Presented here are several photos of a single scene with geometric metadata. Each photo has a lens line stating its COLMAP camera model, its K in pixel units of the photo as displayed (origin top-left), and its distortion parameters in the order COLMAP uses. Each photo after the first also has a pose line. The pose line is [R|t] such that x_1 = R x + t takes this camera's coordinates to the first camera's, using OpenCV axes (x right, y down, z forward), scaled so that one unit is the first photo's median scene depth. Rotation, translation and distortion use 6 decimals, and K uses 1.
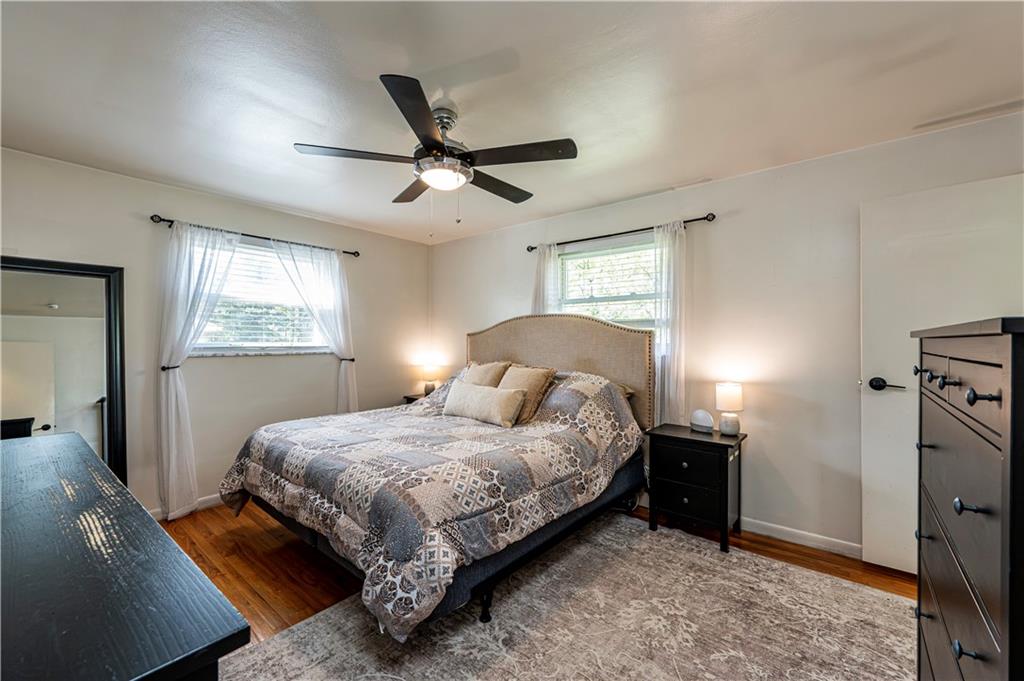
lens RADIAL K [[411.4, 0, 512.8], [0, 411.4, 342.4], [0, 0, 1]] dist [-0.000859, -0.000232]
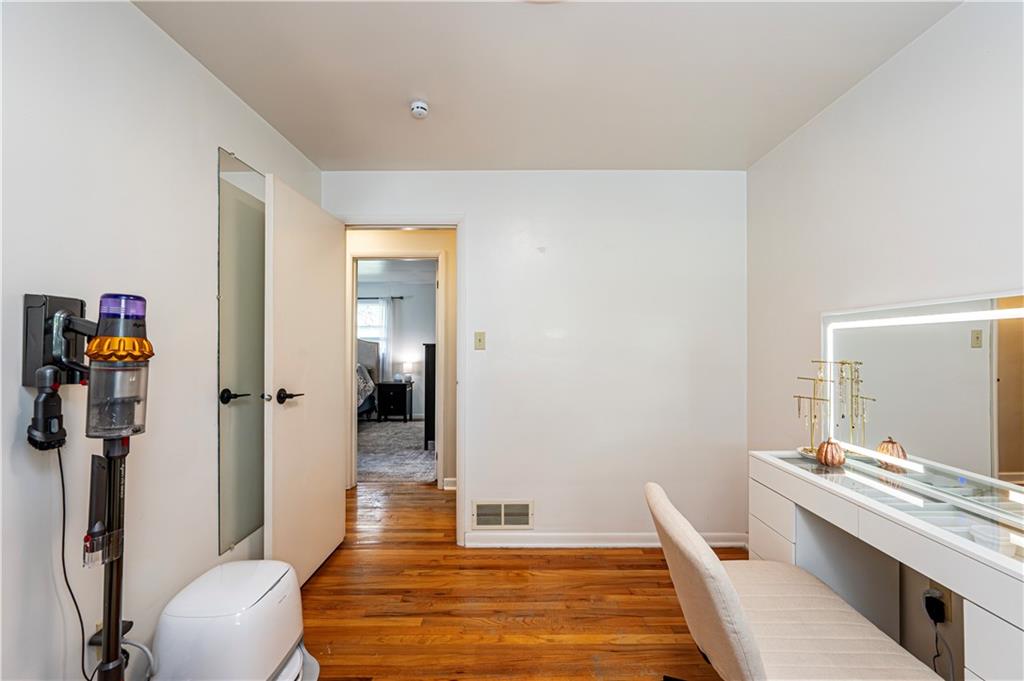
lens RADIAL K [[411.4, 0, 512.2], [0, 411.4, 342.5], [0, 0, 1]] dist [-0.000859, -0.000232]
pose [[0.774079, 0.008968, 0.633026, -0.579322], [0.000491, 0.999891, -0.014766, 0.006184], [-0.633089, 0.011741, 0.773990, -1.353582]]
